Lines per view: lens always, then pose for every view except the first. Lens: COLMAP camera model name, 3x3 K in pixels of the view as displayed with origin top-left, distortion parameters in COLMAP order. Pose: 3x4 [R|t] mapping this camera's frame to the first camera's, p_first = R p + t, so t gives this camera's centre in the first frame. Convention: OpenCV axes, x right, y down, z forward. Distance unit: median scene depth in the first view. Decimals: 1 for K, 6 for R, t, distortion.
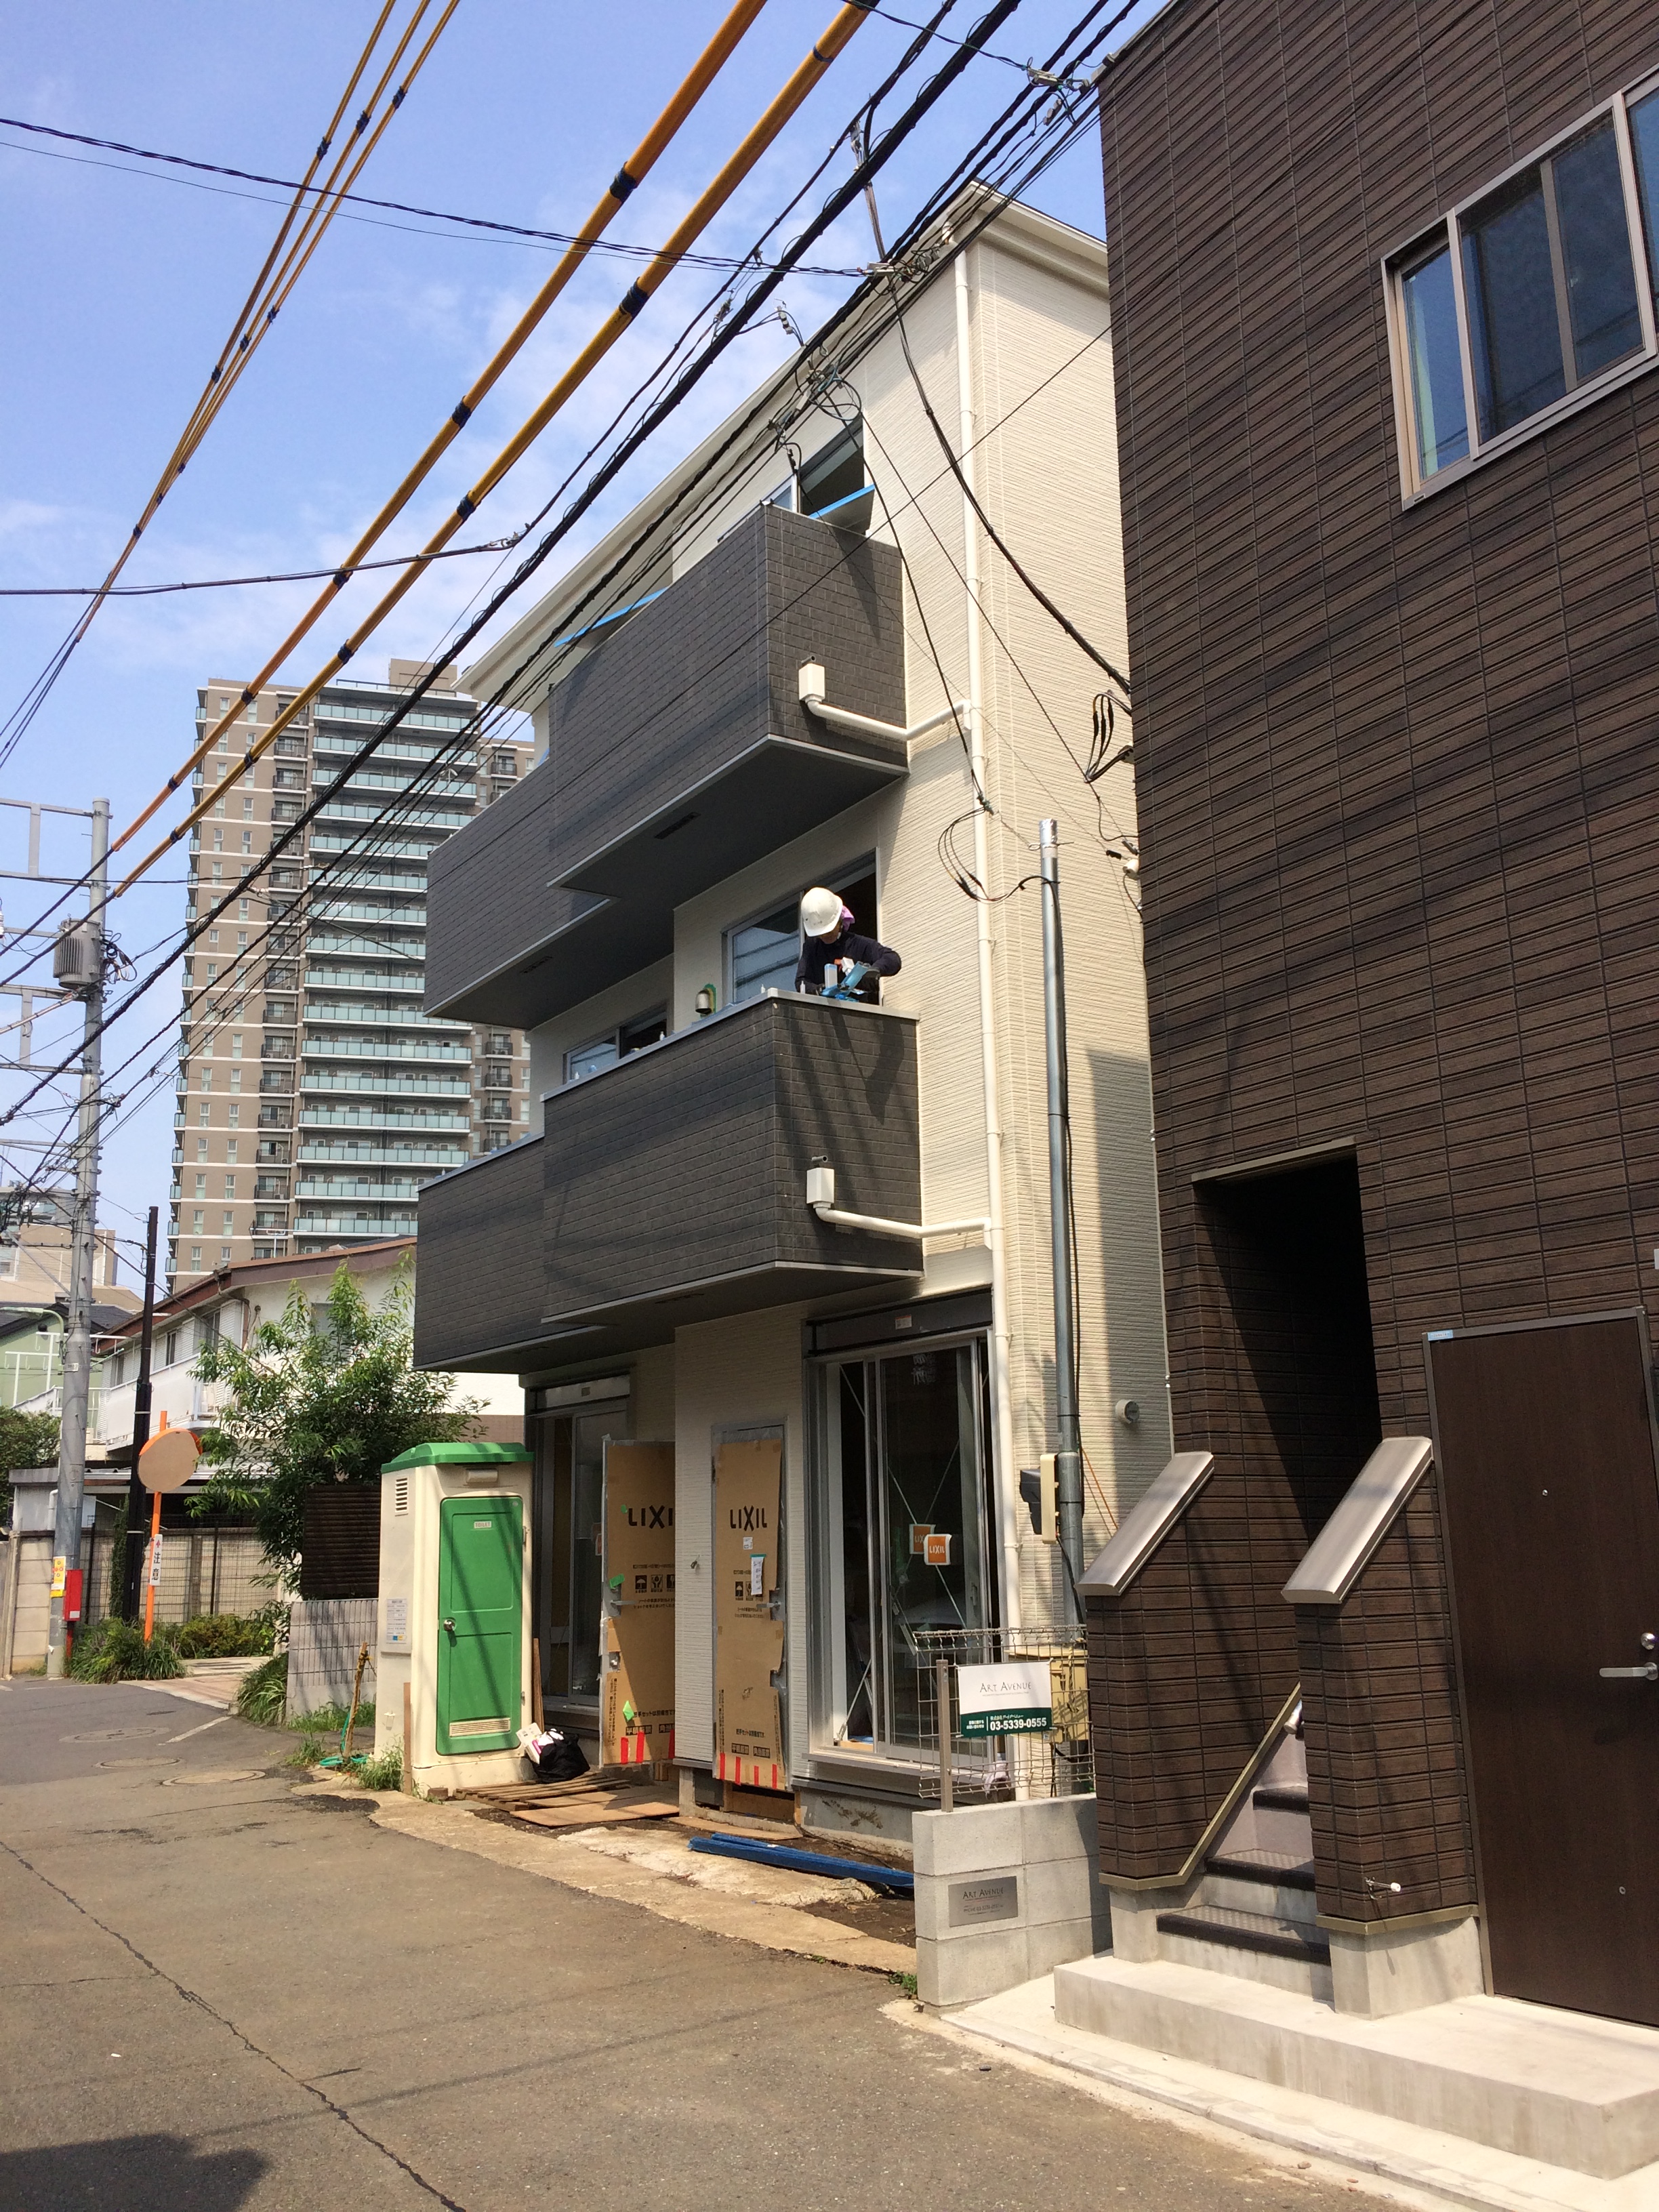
lens RADIAL K [[1882.8, 0, 839.2], [0, 1882.8, 1104.9], [0, 0, 1]] dist [0.069891, -0.069670]
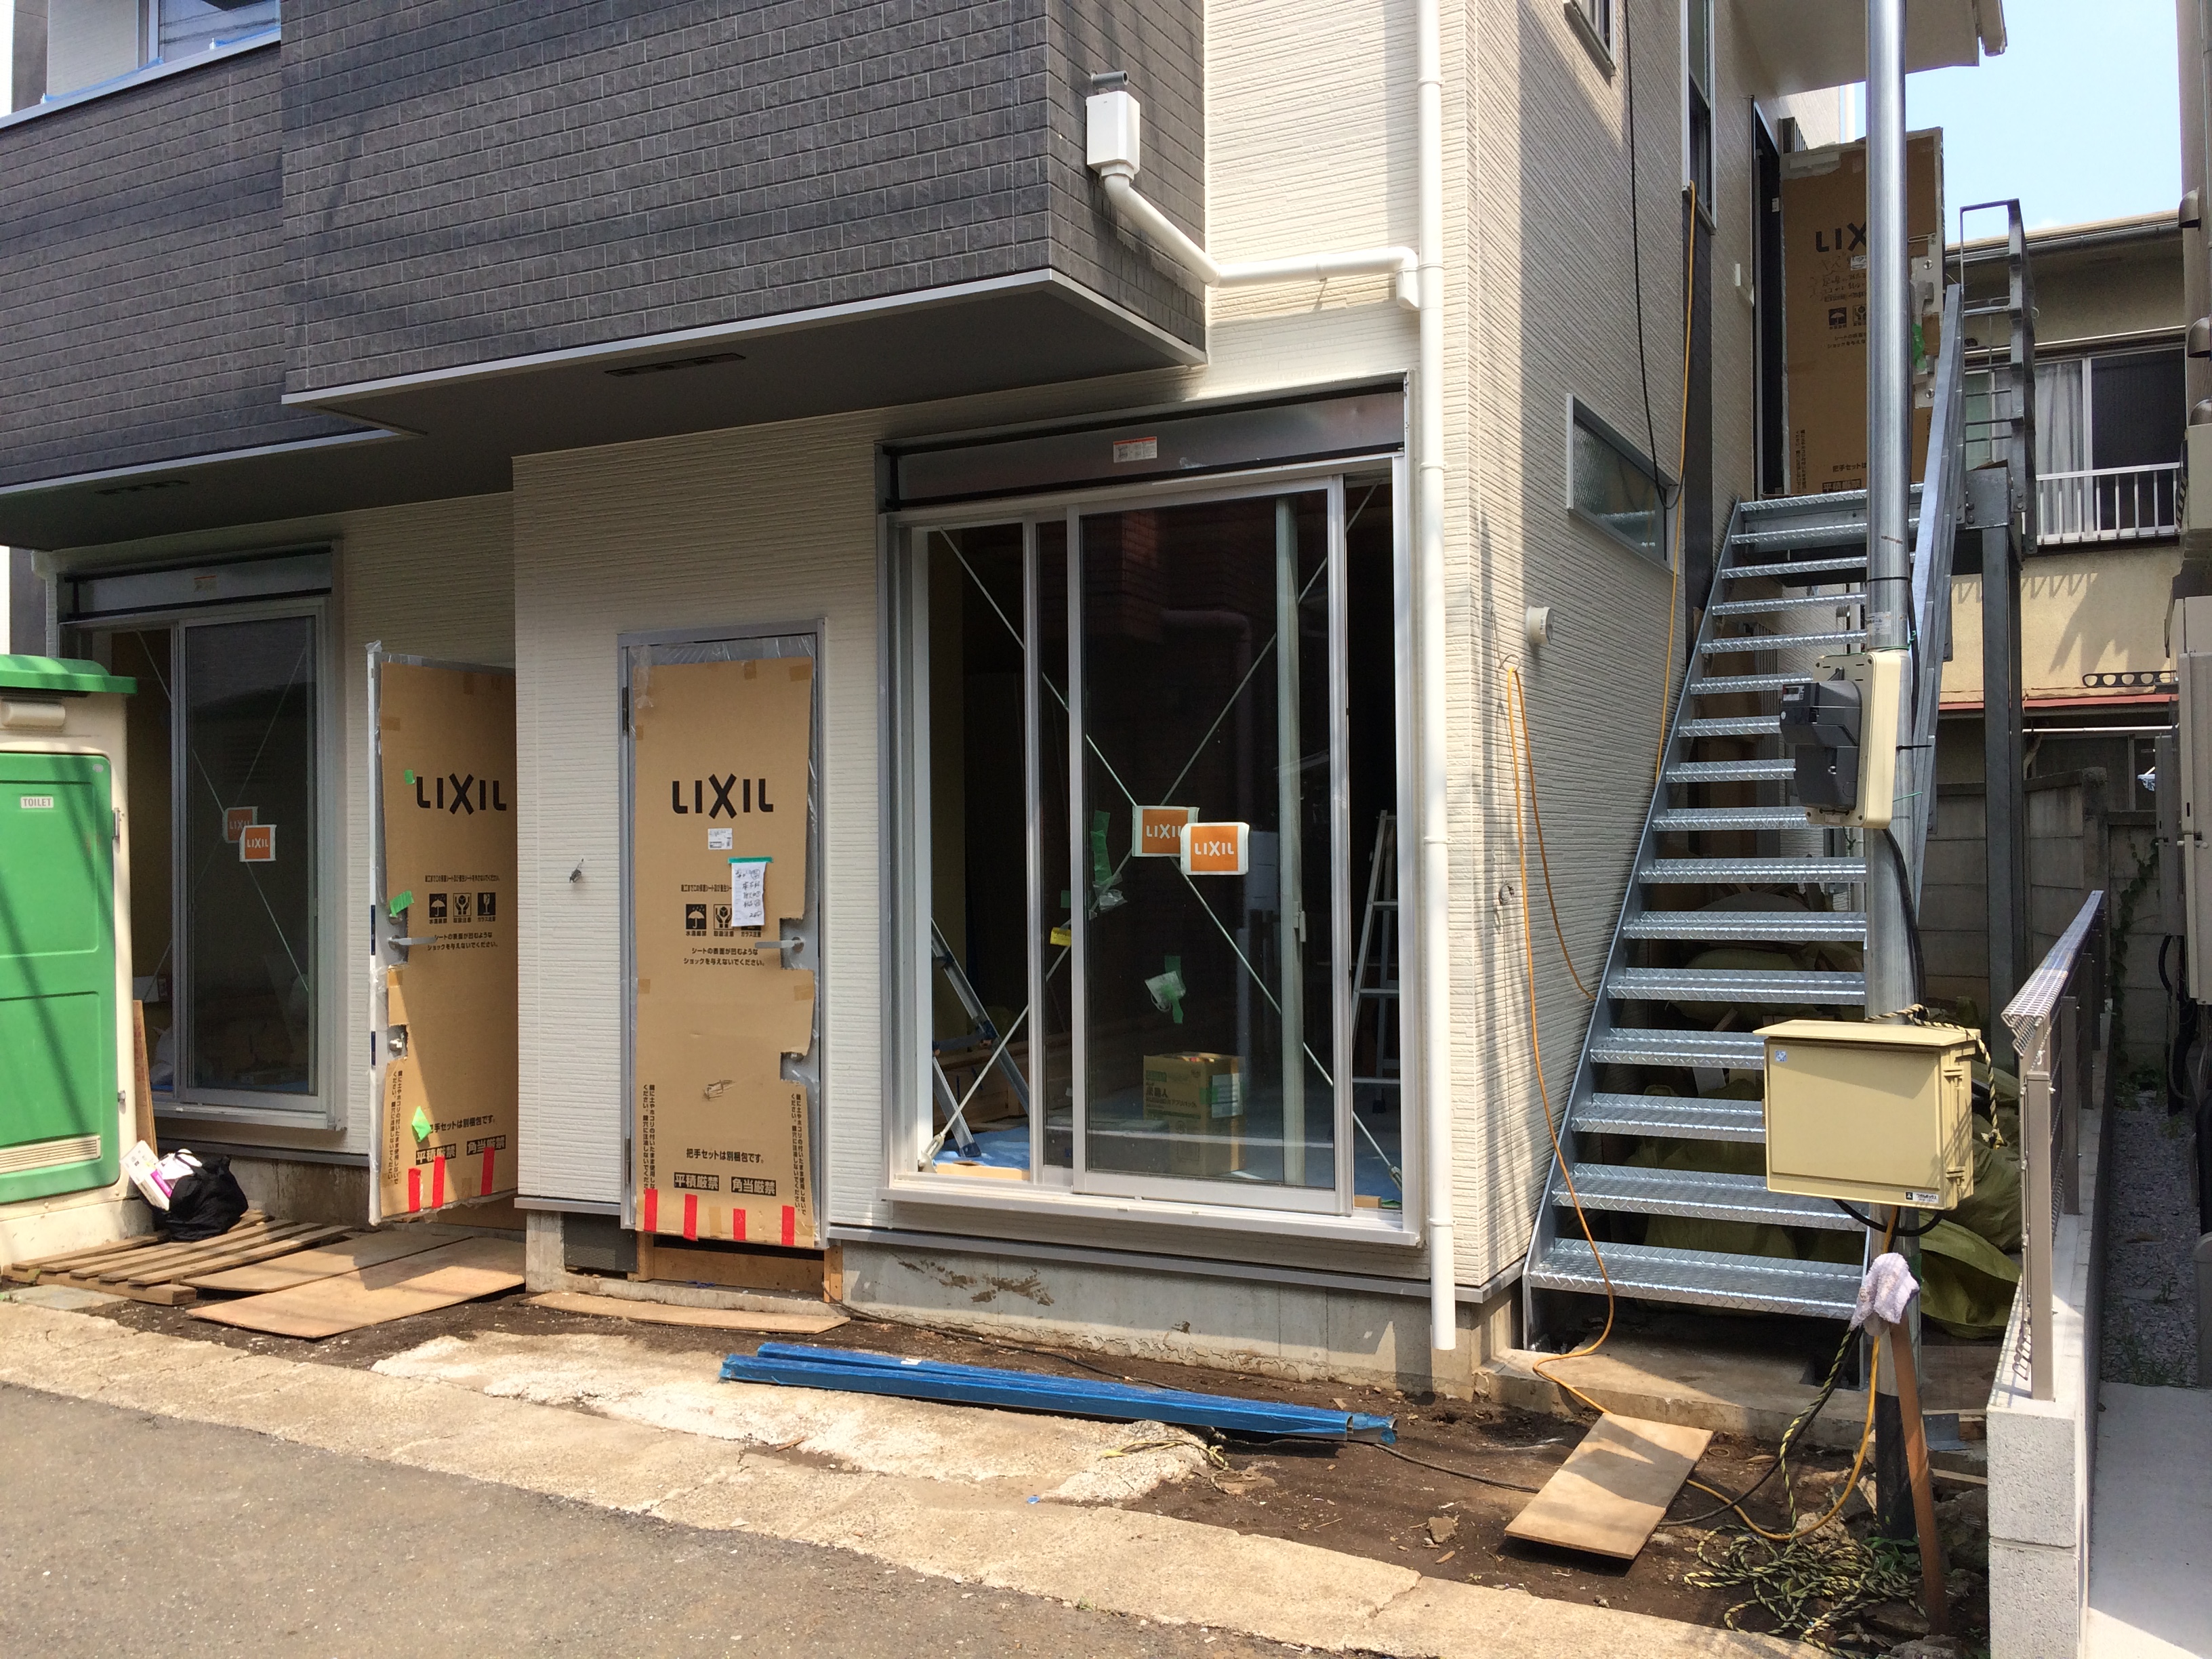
lens RADIAL K [[1882.8, 0, 1114.9], [0, 1882.8, 843.7], [0, 0, 1]] dist [0.069891, -0.069670]
pose [[0.873483, -0.000919, 0.486854, -0.218912], [-0.110569, 0.973493, 0.200215, 0.107411], [-0.474133, -0.228715, 0.850228, 0.464112]]
